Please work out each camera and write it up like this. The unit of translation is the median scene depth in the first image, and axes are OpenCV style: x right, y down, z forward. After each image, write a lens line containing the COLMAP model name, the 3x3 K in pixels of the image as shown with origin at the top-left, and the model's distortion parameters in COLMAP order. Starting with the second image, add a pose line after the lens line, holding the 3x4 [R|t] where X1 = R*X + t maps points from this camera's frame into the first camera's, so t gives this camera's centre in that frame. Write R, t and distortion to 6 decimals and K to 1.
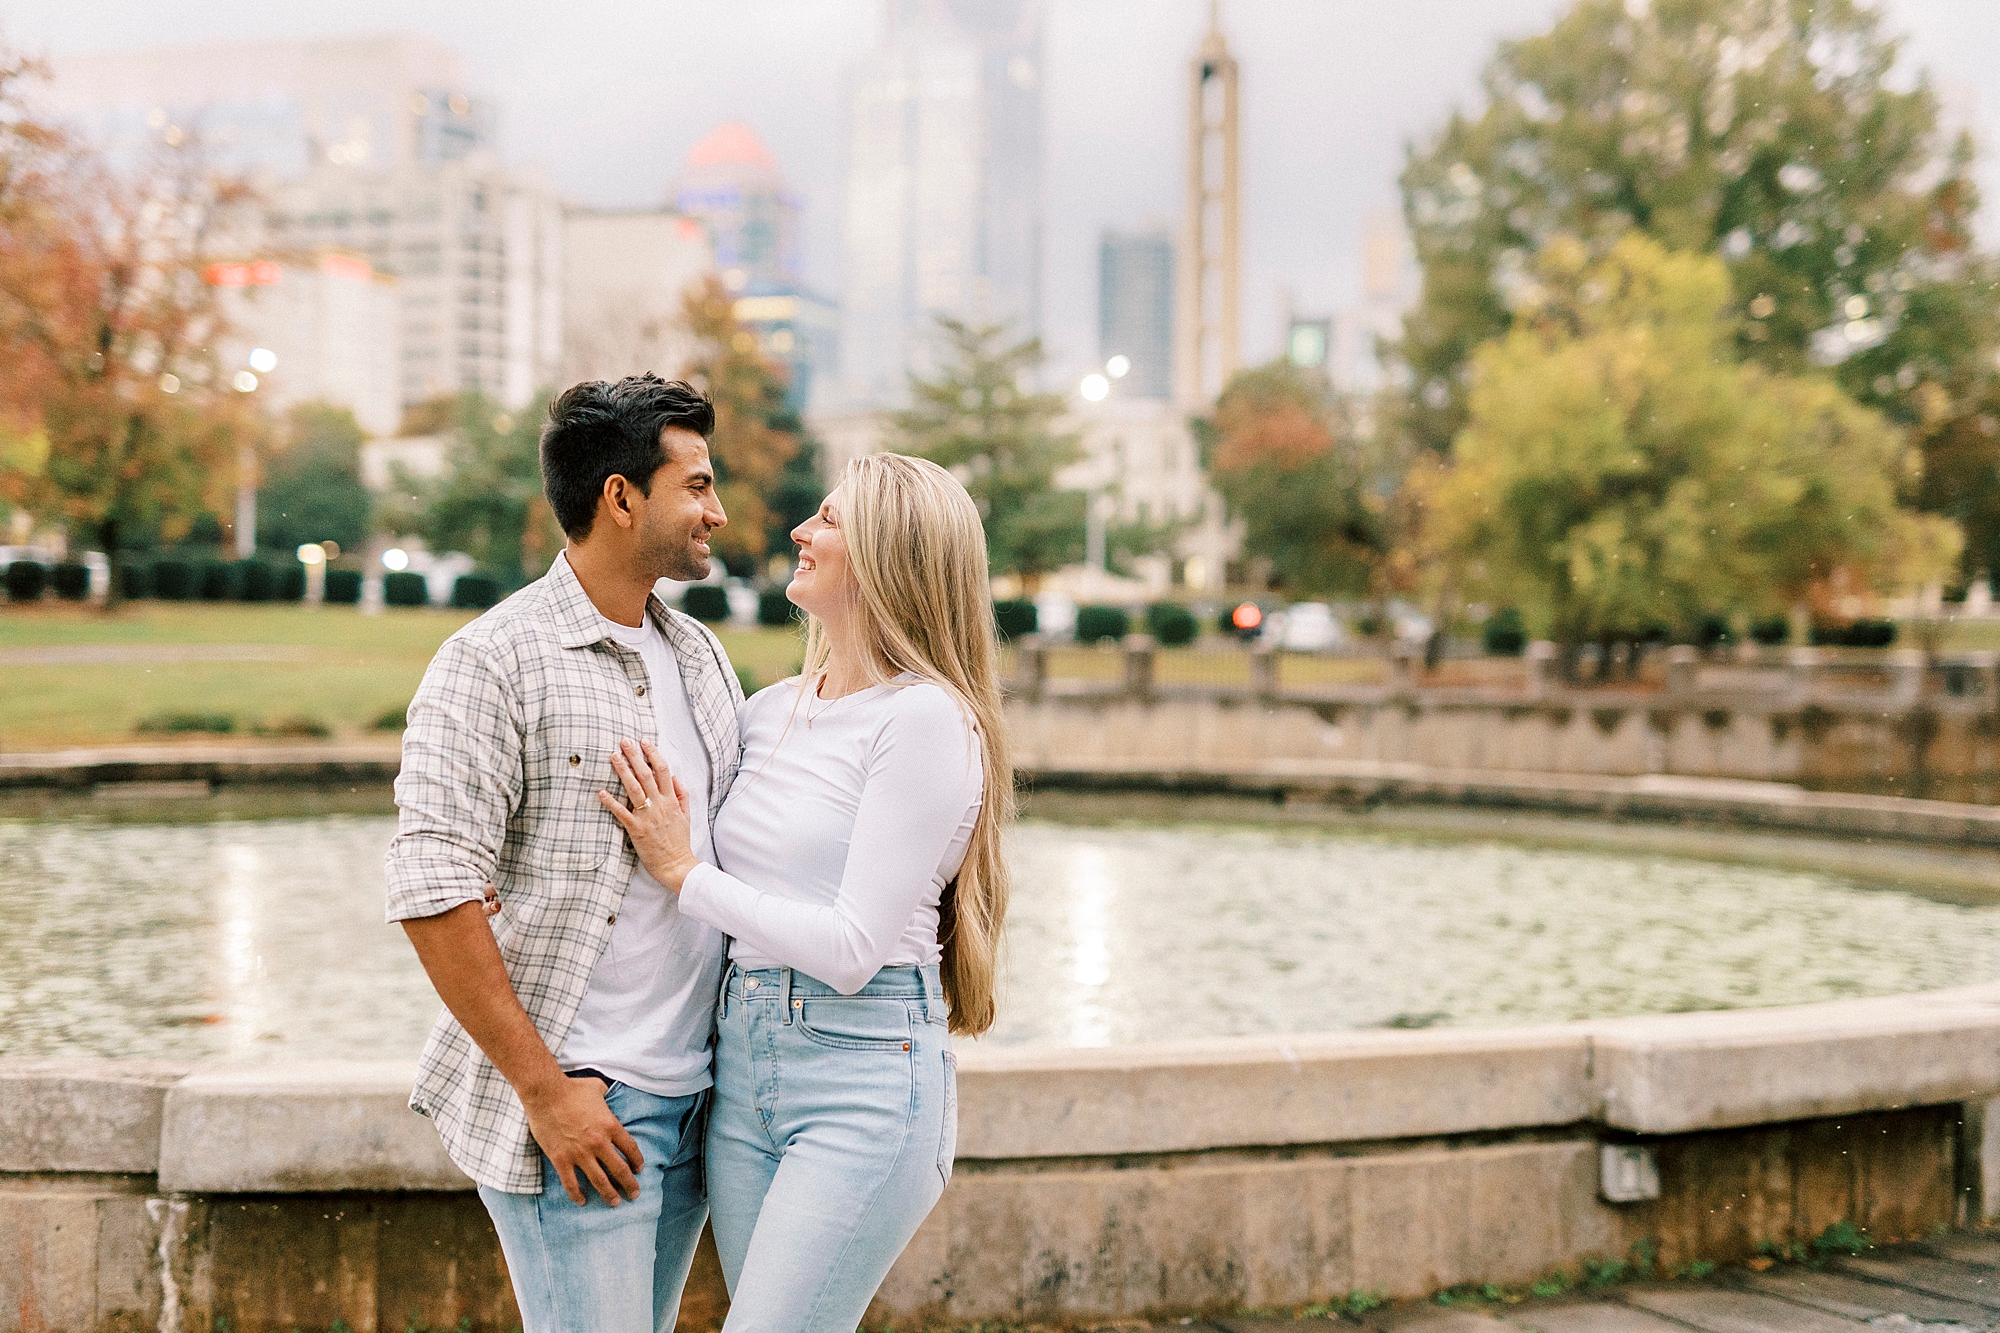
lens RADIAL K [[2861.6, 0, 1000.0], [0, 2861.6, 666.5], [0, 0, 1]] dist [-0.017543, 0.017923]
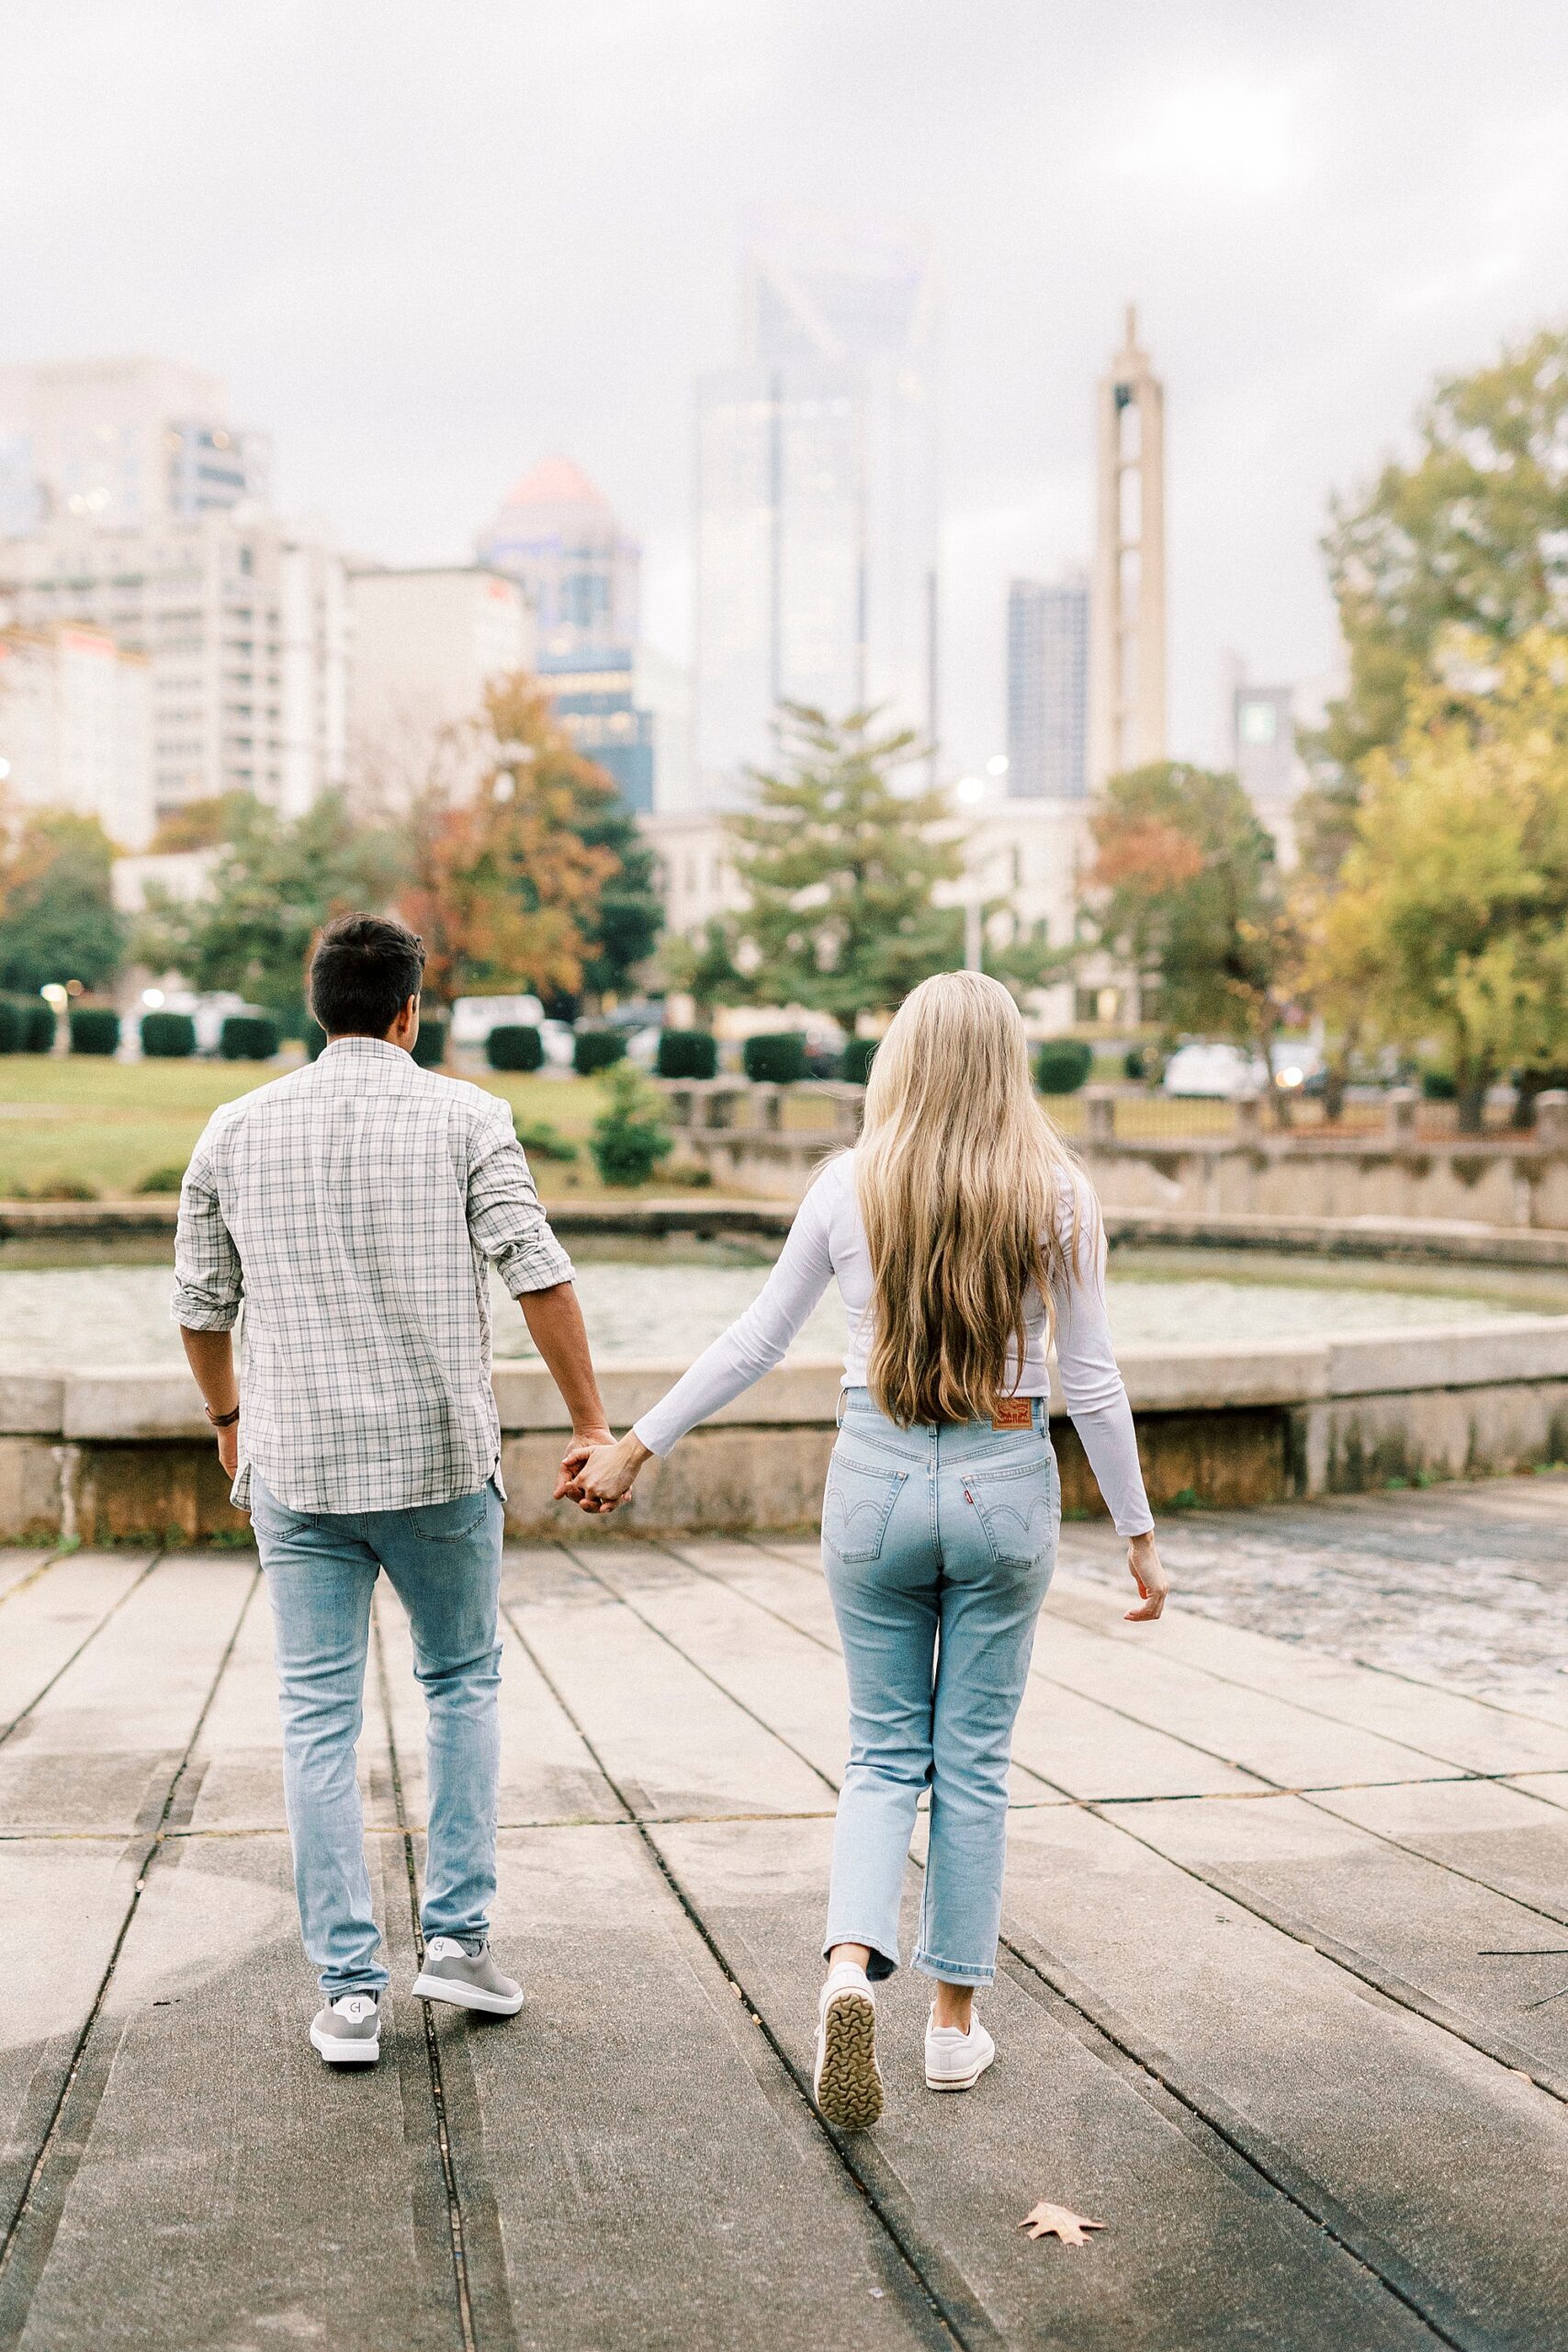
lens RADIAL K [[3640.5, 0, 791.2], [0, 3640.5, 1206.5], [0, 0, 1]] dist [-0.005752, 0.012705]
pose [[0.999389, -0.008349, -0.033941, 0.026636], [0.009145, 0.999686, 0.023347, 0.000900], [0.033736, -0.023643, 0.999151, -0.146745]]
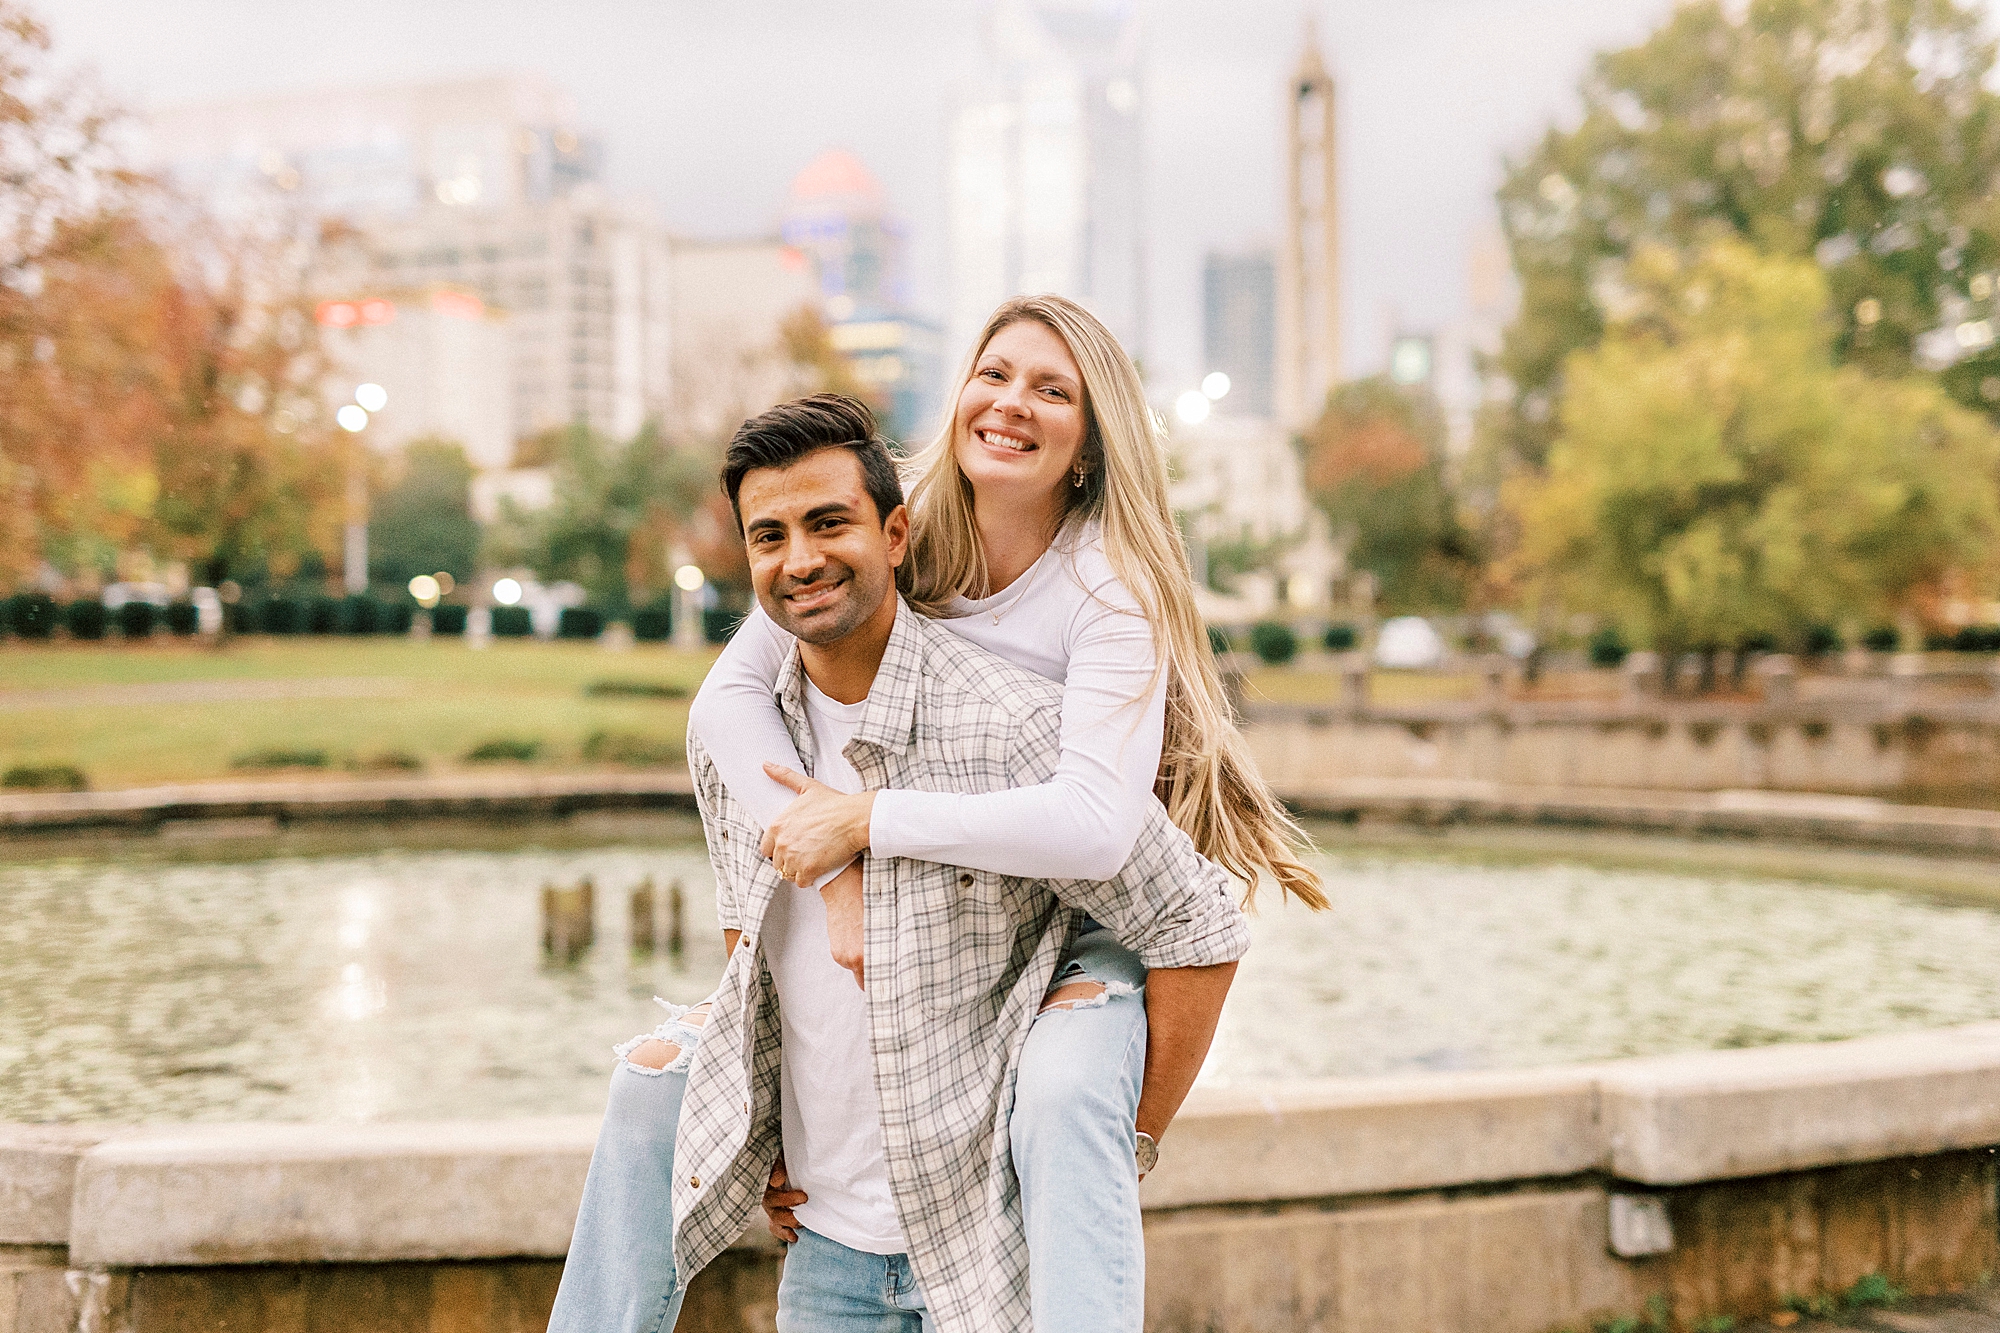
lens RADIAL K [[2842.4, 0, 1000.0], [0, 2842.4, 666.5], [0, 0, 1]] dist [-0.024094, 0.051273]
pose [[0.999018, -0.016999, -0.040924, 0.008131], [0.016702, 0.999832, -0.007583, -0.000604], [0.041046, 0.006892, 0.999133, 0.008528]]
